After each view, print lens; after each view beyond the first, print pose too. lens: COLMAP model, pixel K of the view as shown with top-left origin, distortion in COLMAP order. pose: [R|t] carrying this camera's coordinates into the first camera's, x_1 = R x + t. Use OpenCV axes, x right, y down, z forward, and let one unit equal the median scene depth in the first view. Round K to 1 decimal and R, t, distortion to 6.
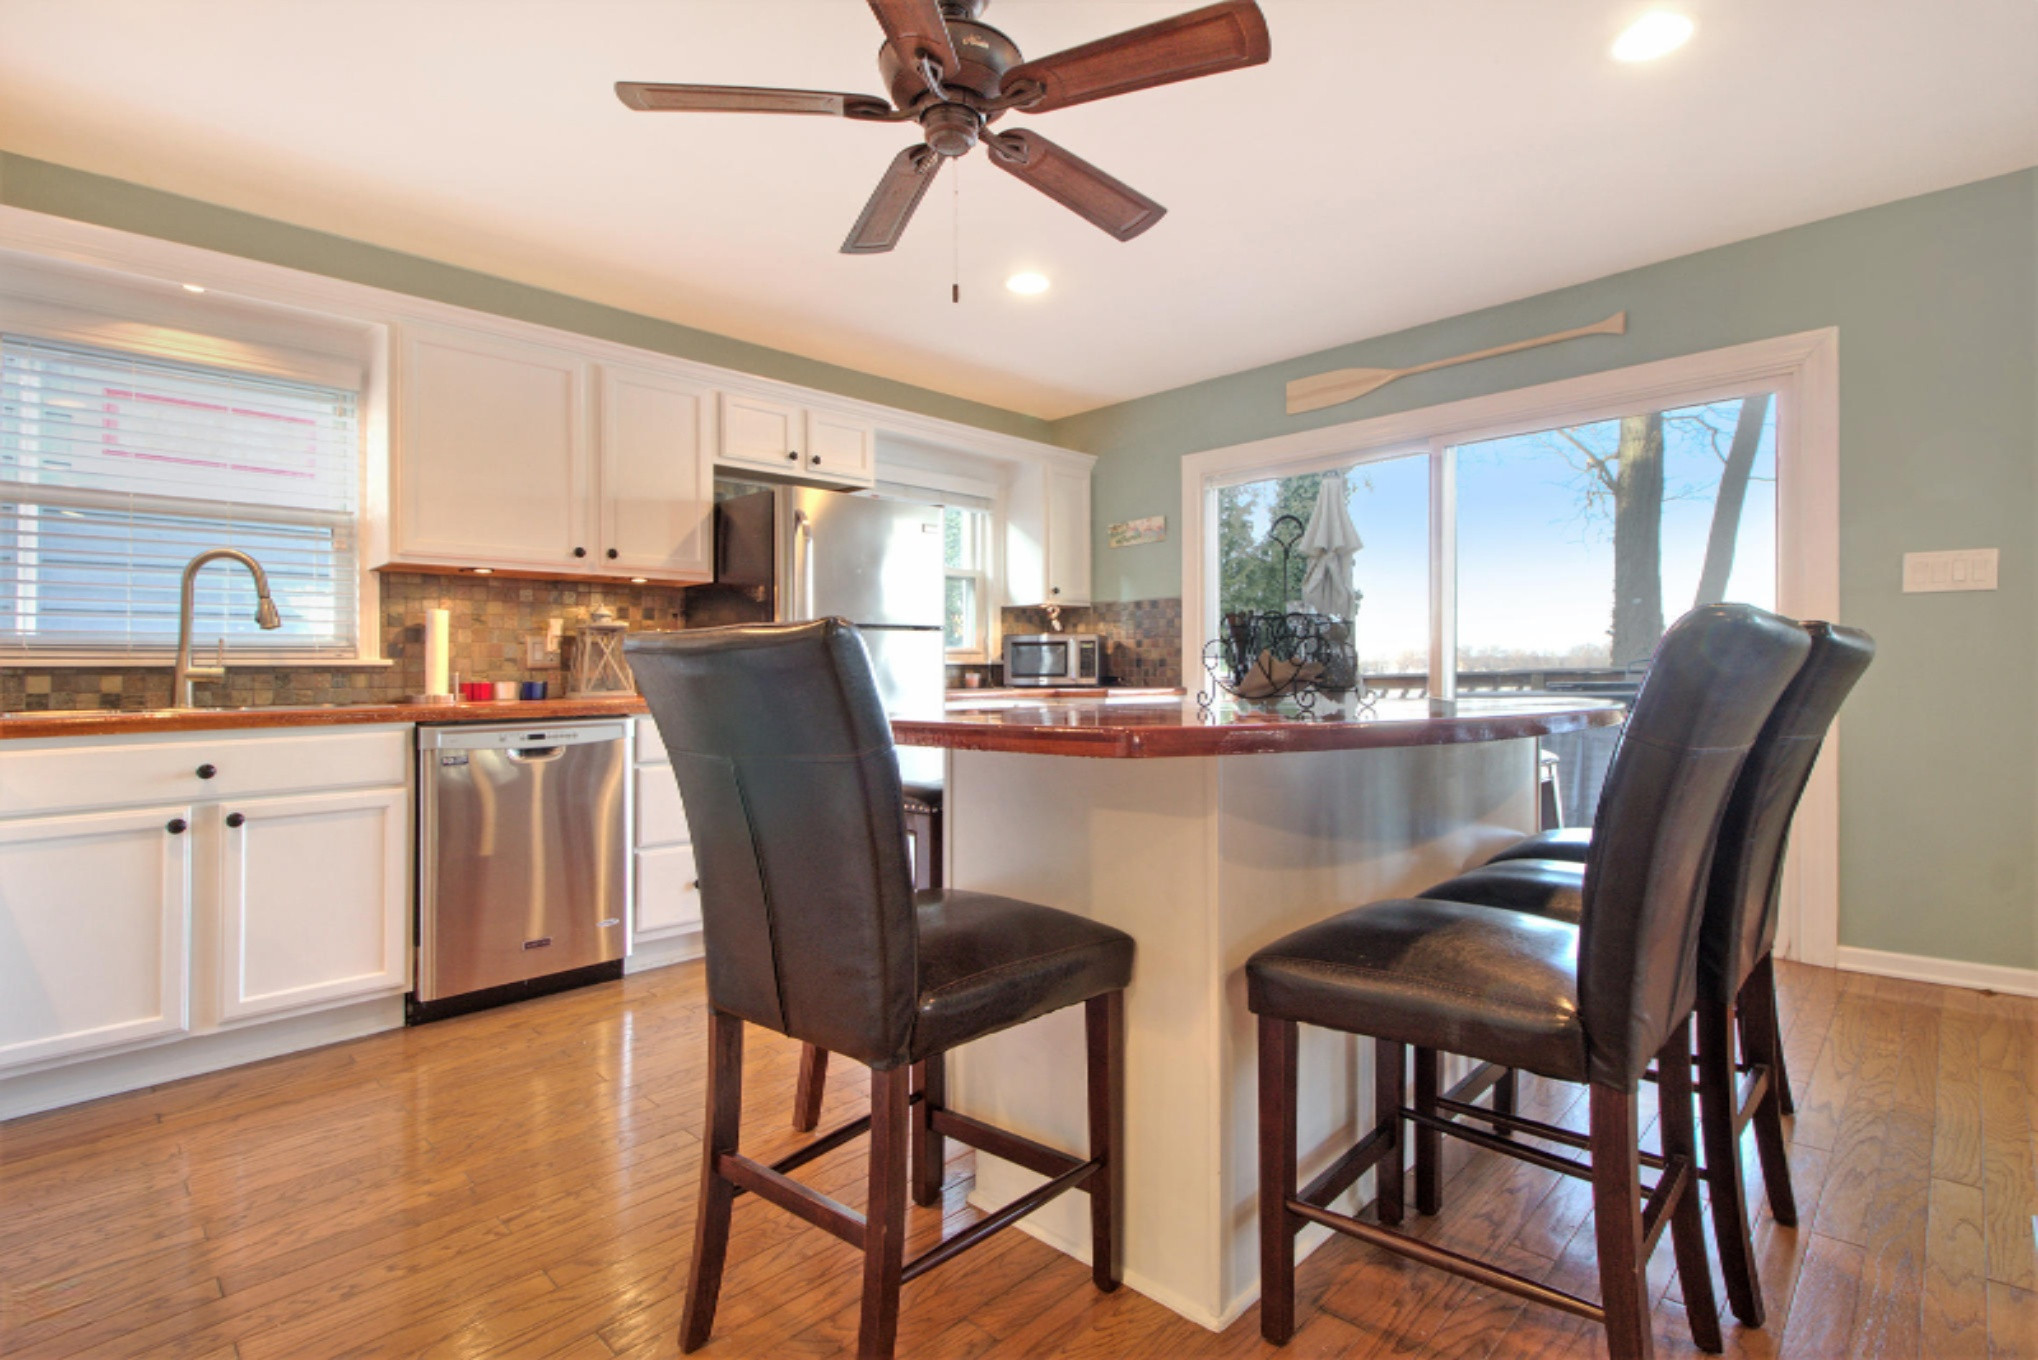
lens RADIAL K [[948.7, 0, 1023.1], [0, 948.7, 662.6], [0, 0, 1]] dist [0.017895, -0.018083]
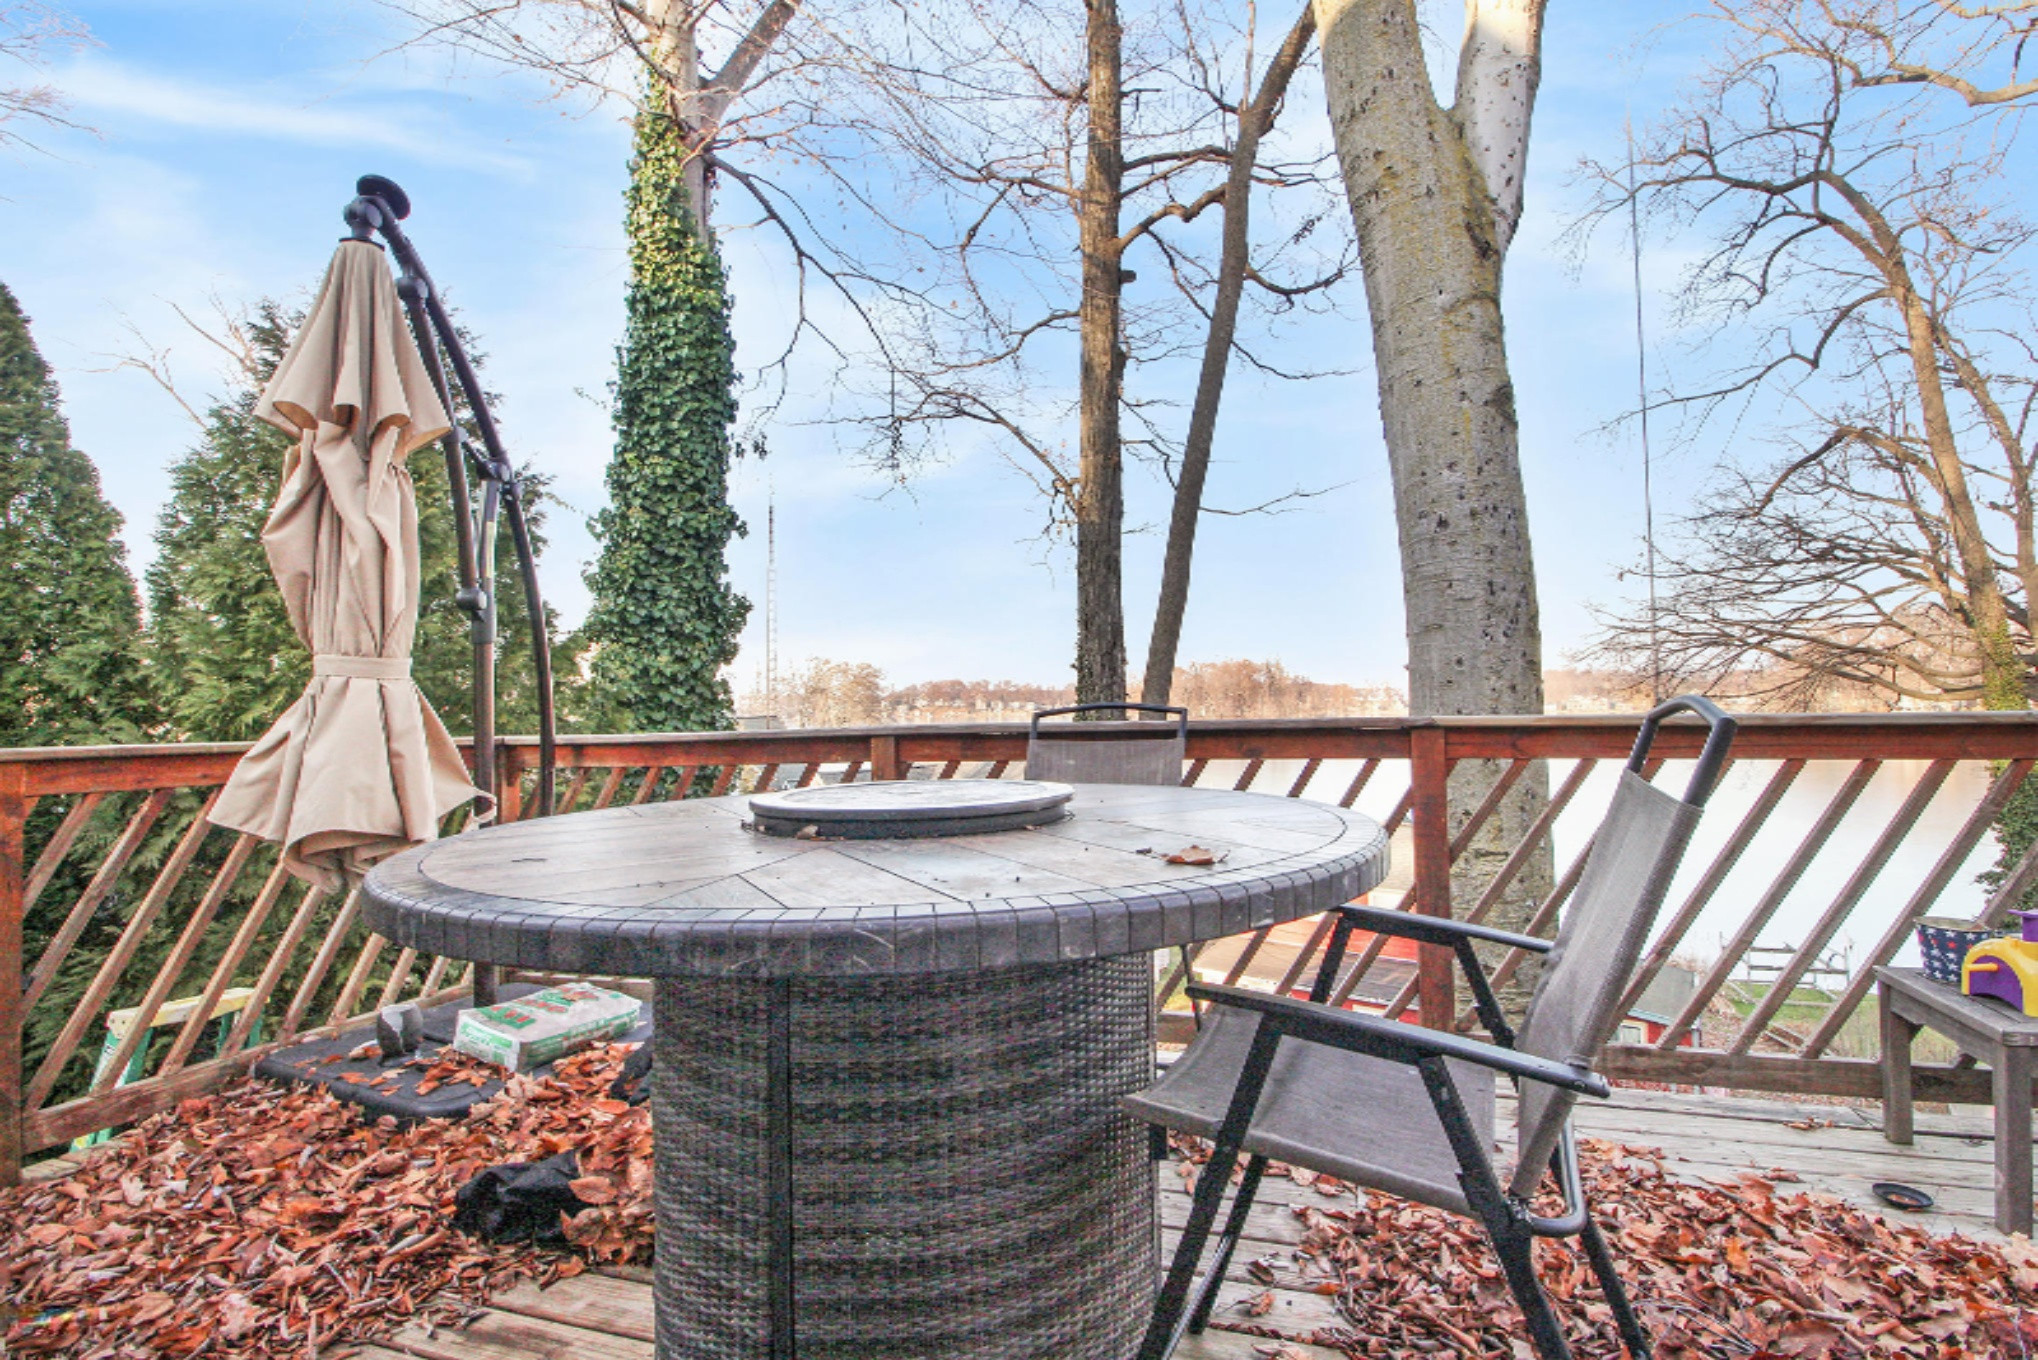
lens RADIAL K [[948.7, 0, 1023.1], [0, 948.7, 662.6], [0, 0, 1]] dist [0.017895, -0.018083]
pose [[0.887888, 0.015306, 0.459805, 0.737695], [0.002072, 0.999303, -0.037265, -0.015243], [-0.460055, 0.034040, 0.887238, 1.028826]]
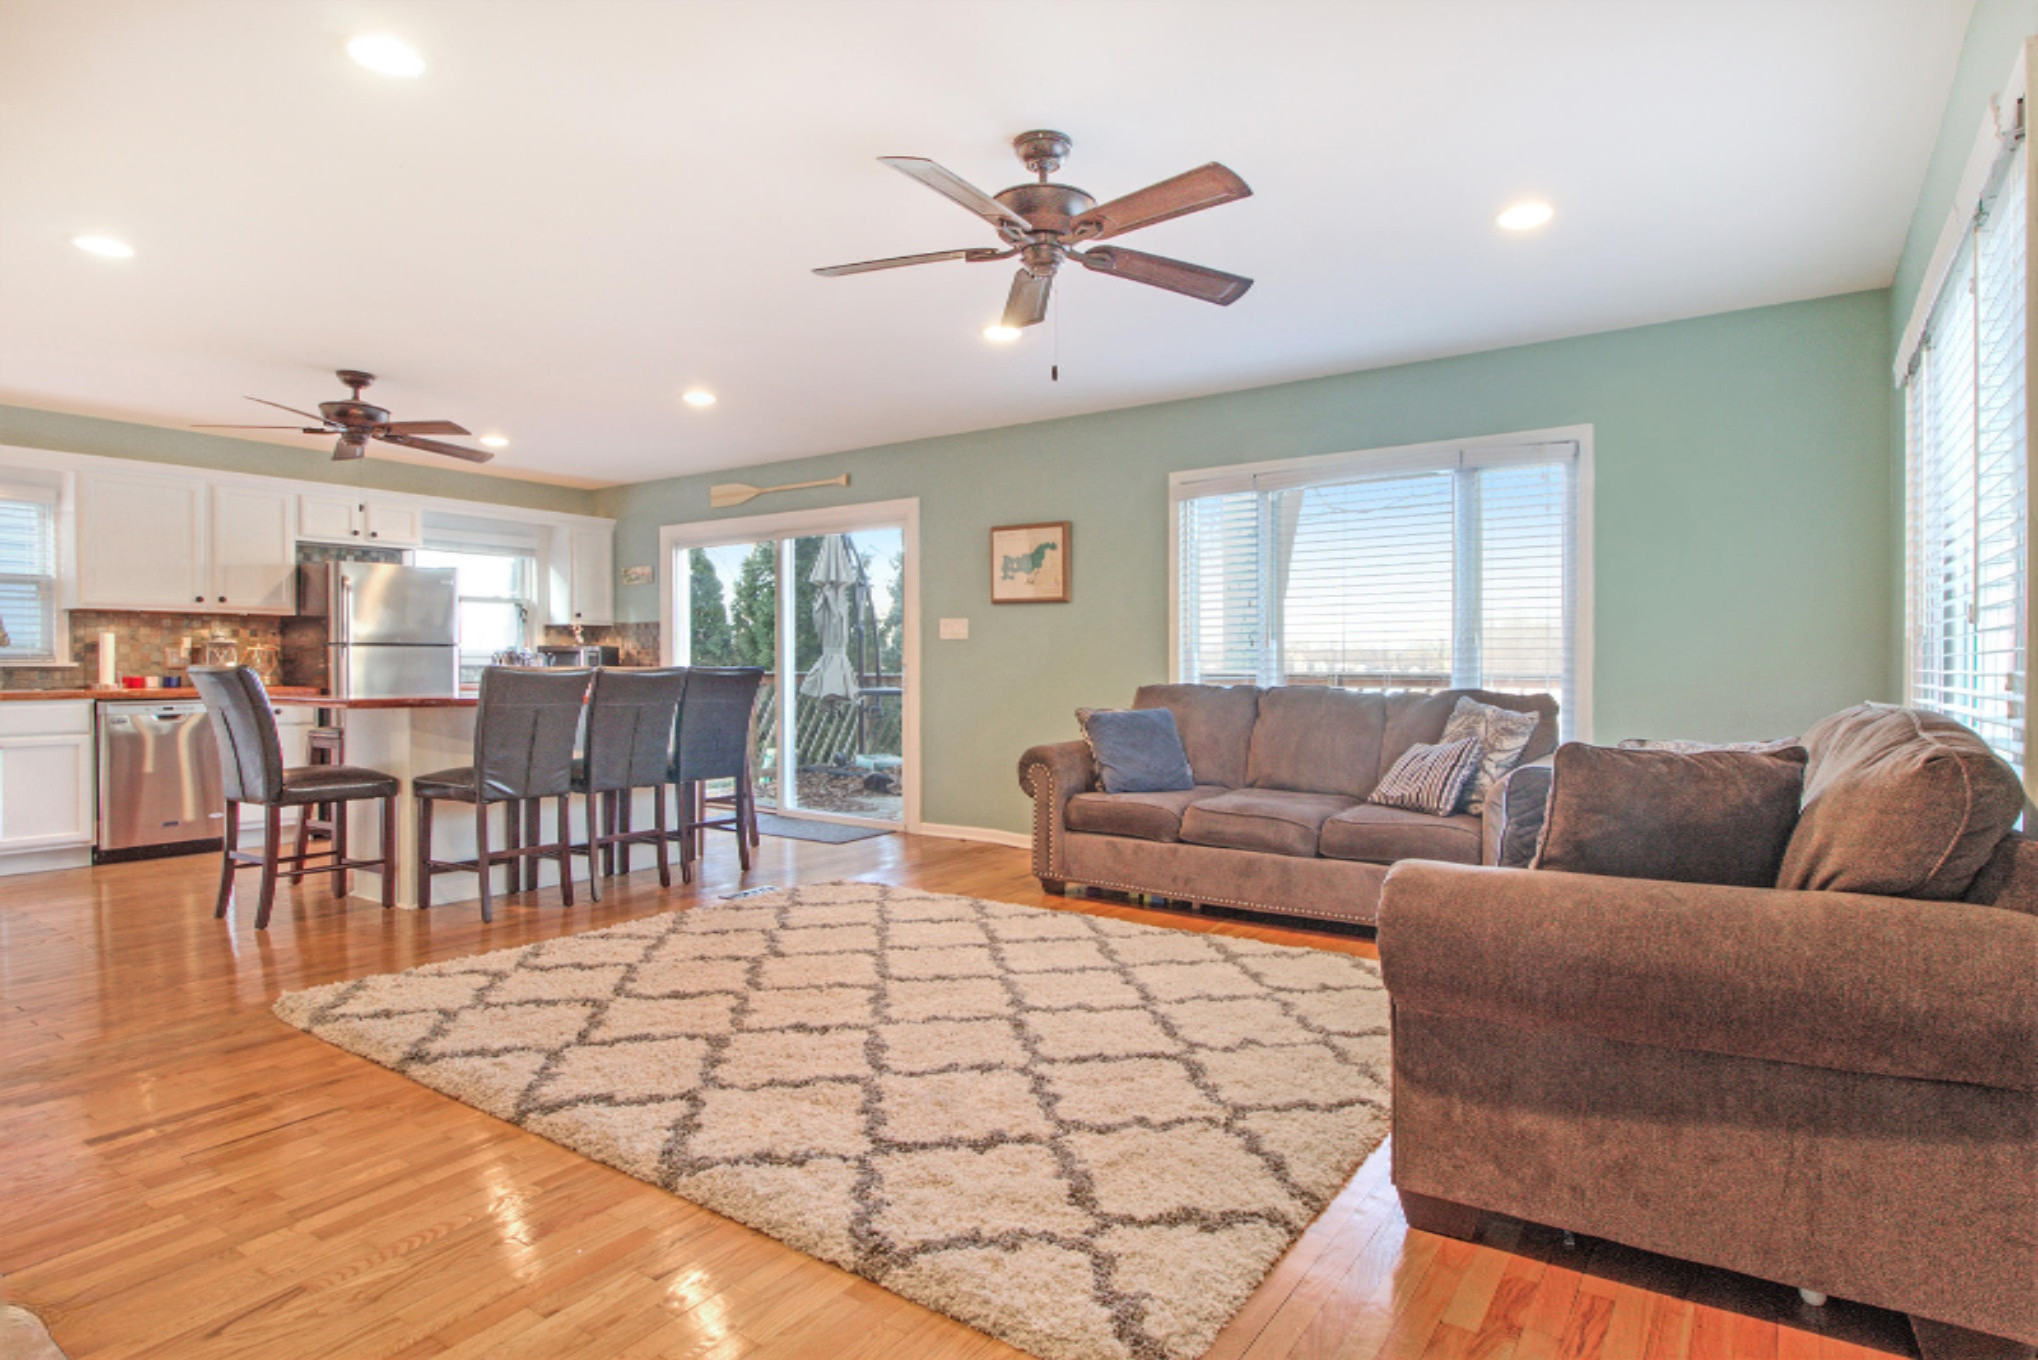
lens RADIAL K [[1065.2, 0, 997.8], [0, 1065.2, 694.4], [0, 0, 1]] dist [-0.004921, -0.001556]
pose [[0.988211, 0.006944, 0.152939, 0.619921], [-0.012862, 0.999205, 0.037740, -0.036763], [-0.152556, -0.039262, 0.987515, -1.035510]]
